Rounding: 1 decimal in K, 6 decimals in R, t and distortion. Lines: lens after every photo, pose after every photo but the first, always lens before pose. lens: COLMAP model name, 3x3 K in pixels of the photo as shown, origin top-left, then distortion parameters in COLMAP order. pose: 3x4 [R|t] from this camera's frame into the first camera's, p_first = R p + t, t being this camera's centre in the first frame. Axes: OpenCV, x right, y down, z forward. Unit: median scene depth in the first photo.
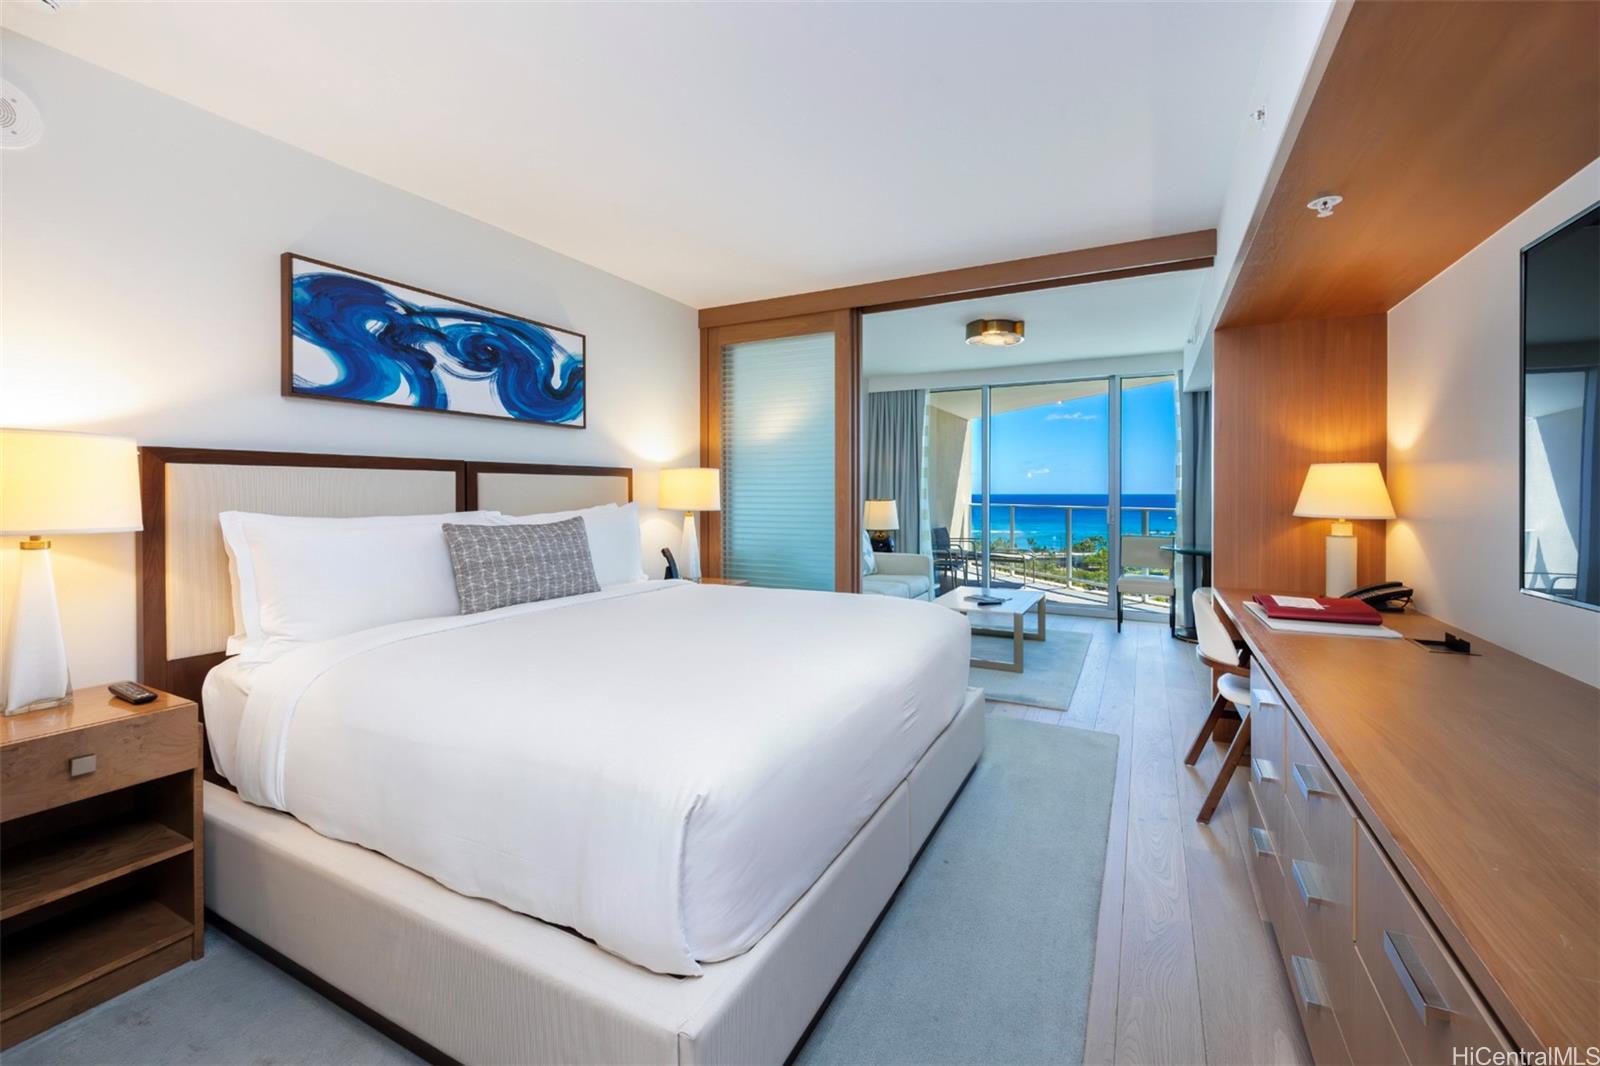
lens RADIAL K [[680.6, 0, 828.5], [0, 680.6, 494.6], [0, 0, 1]] dist [-0.003870, 0.000533]
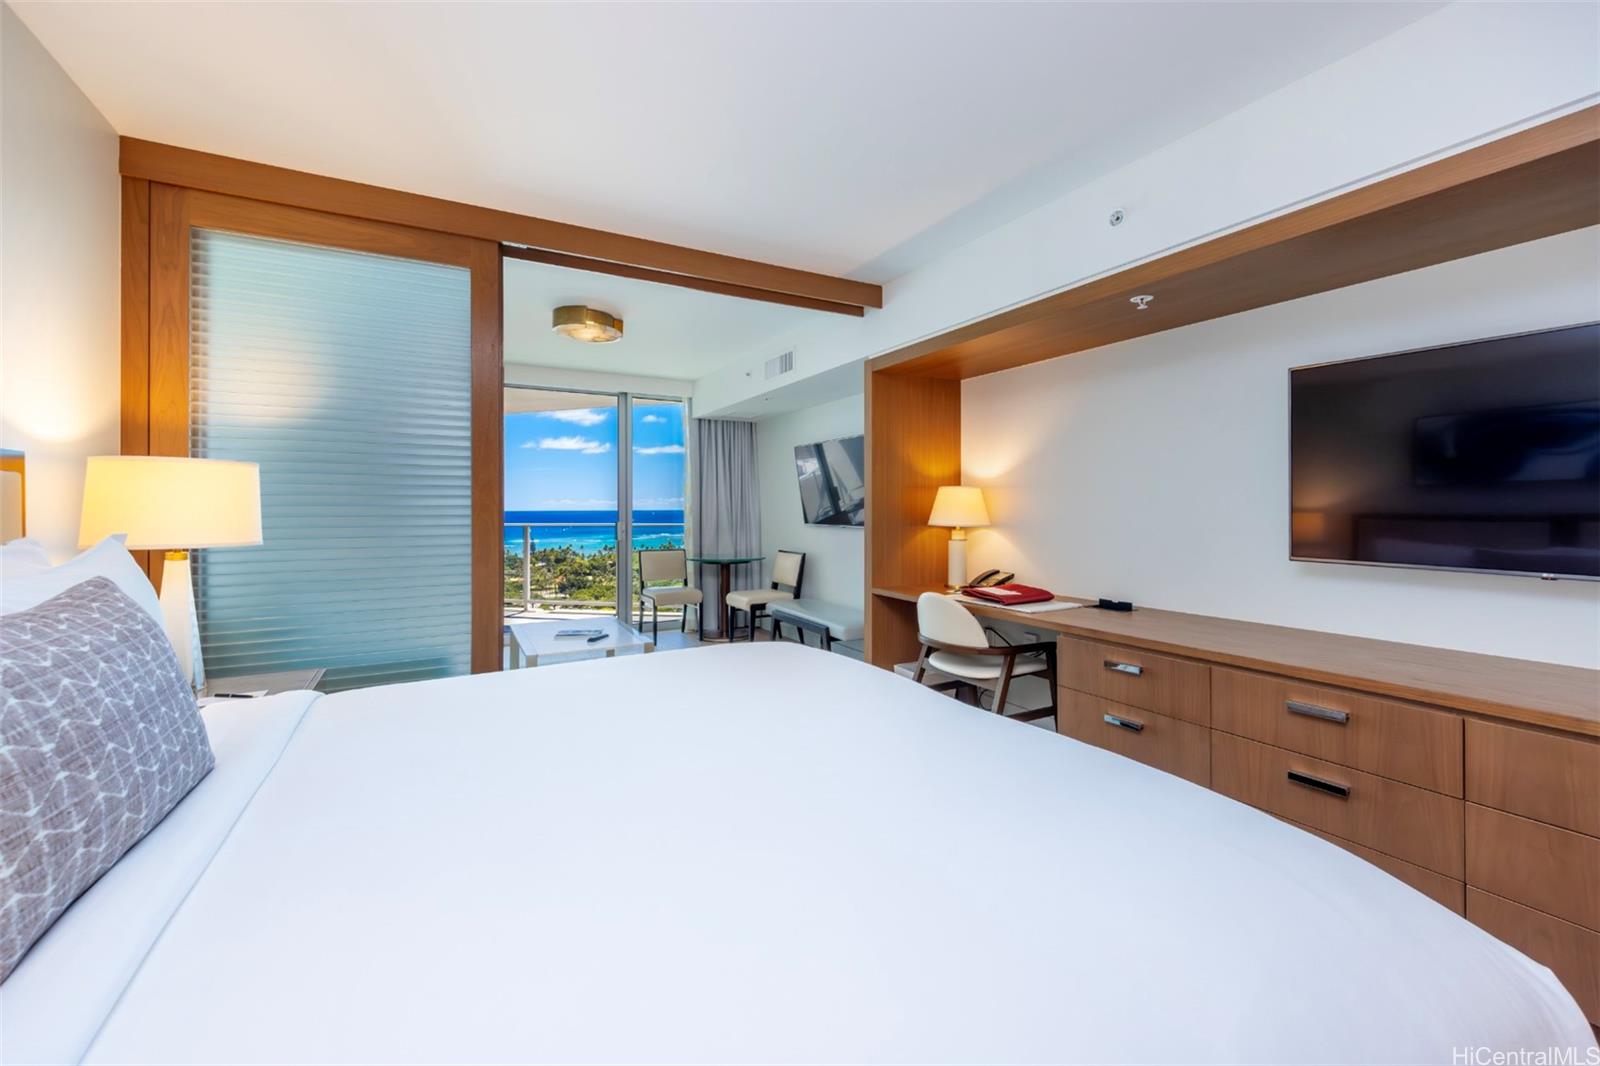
lens RADIAL K [[642.5, 0, 821.3], [0, 642.5, 504.9], [0, 0, 1]] dist [0.003372, -0.000461]
pose [[0.554695, 0.002645, 0.832049, -0.219233], [0.006390, 0.999952, -0.007439, -0.000649], [-0.832029, 0.009443, 0.554652, 0.245248]]
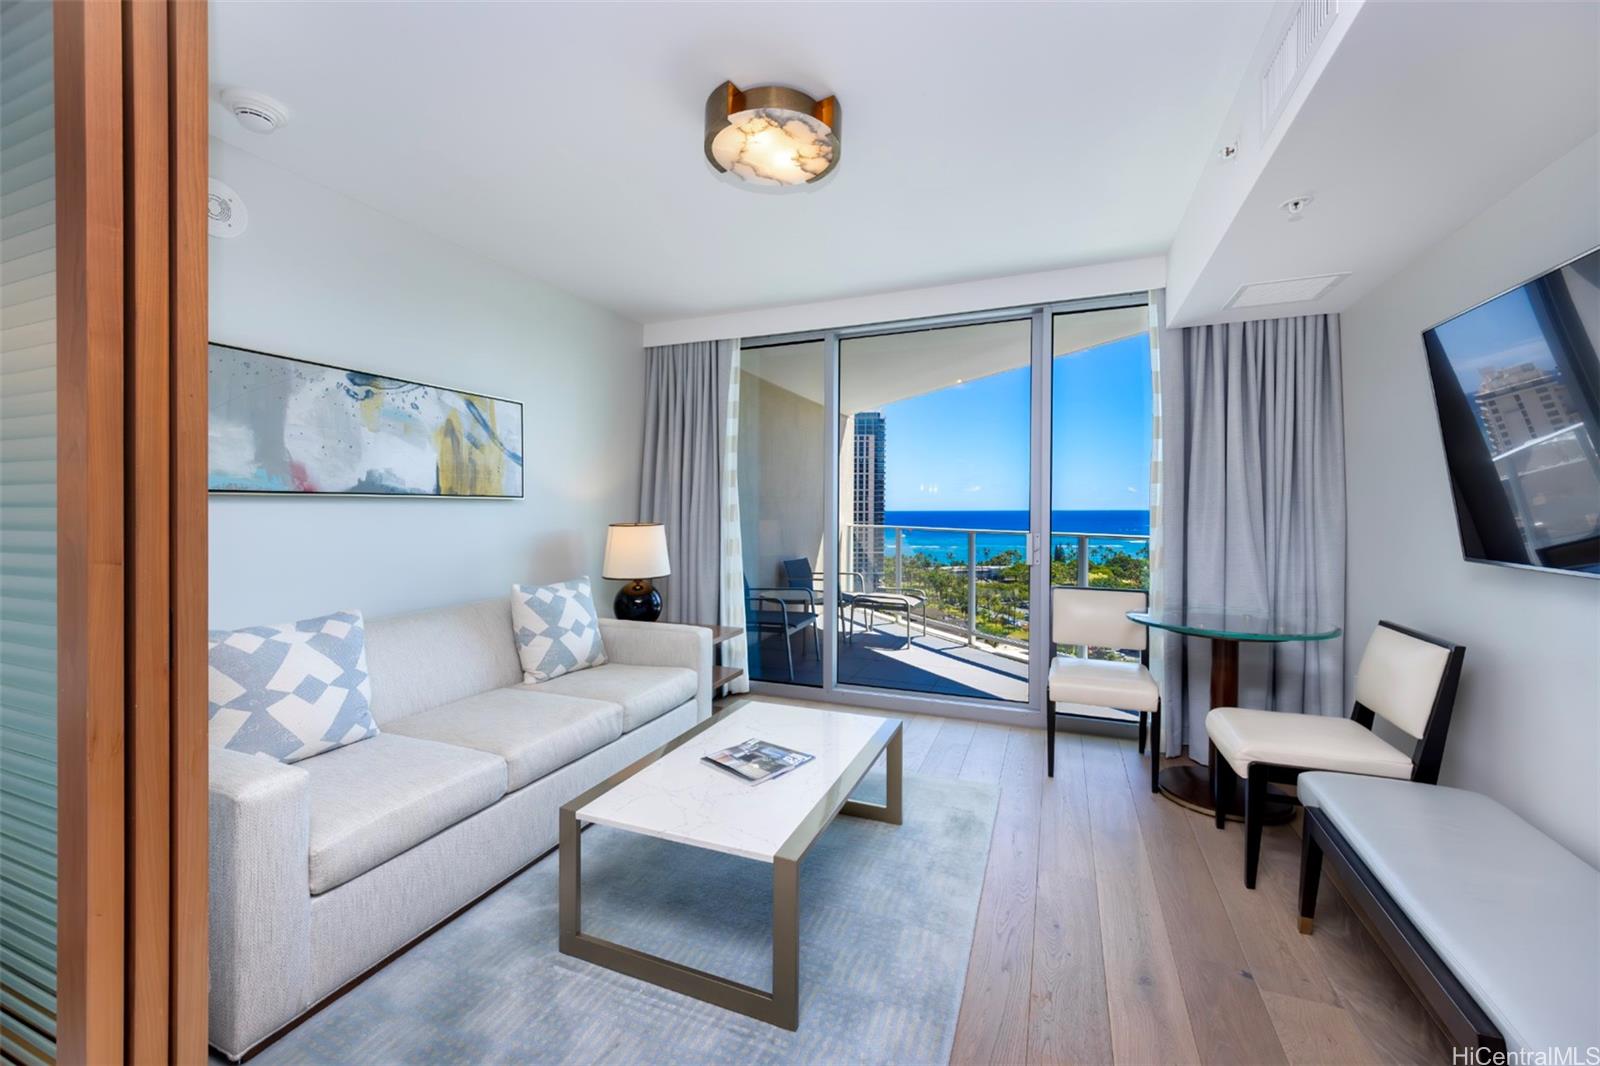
lens RADIAL K [[620.4, 0, 781.6], [0, 620.4, 526.2], [0, 0, 1]] dist [-0.029372, -0.000755]
pose [[0.999821, -0.002237, 0.018811, 0.197208], [0.001820, 0.999753, 0.022160, -0.002062], [-0.018856, -0.022122, 0.999577, 0.499449]]
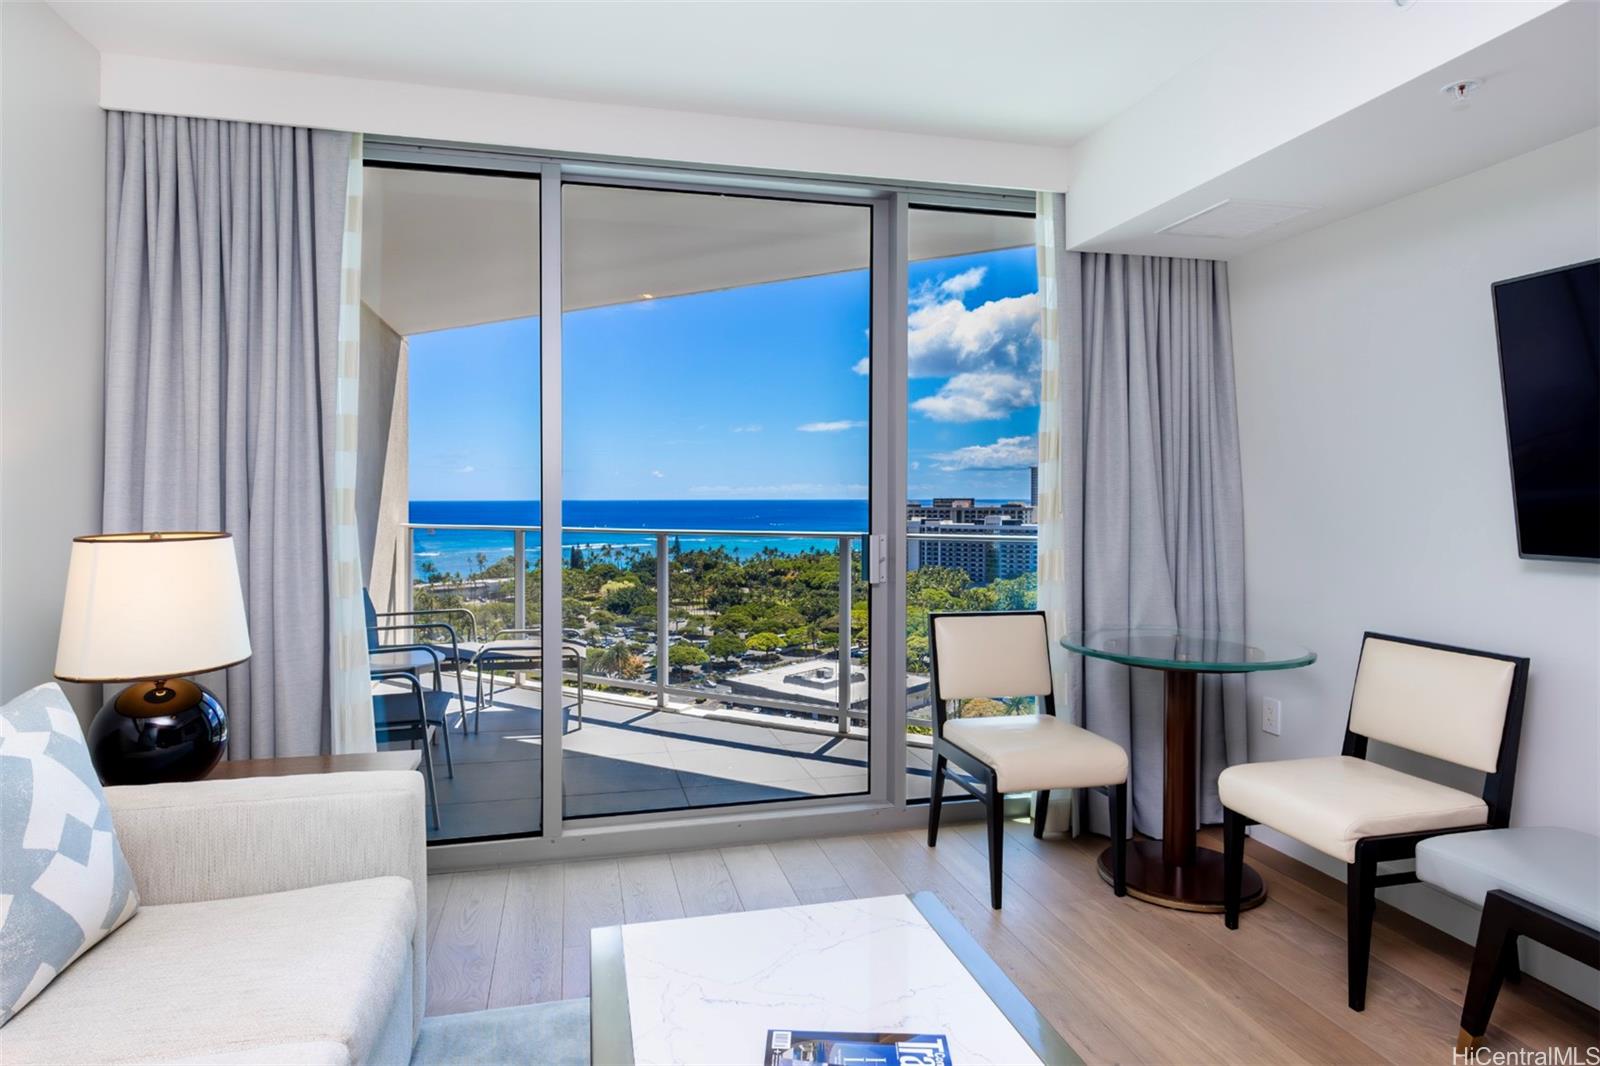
lens RADIAL K [[891.2, 0, 747.2], [0, 891.2, 536.5], [0, 0, 1]] dist [-0.007692, -0.000845]
pose [[0.802035, -0.027700, 0.596635, 0.058353], [0.004974, 0.999199, 0.039704, -0.003915], [-0.597257, -0.028877, 0.801530, 0.673238]]
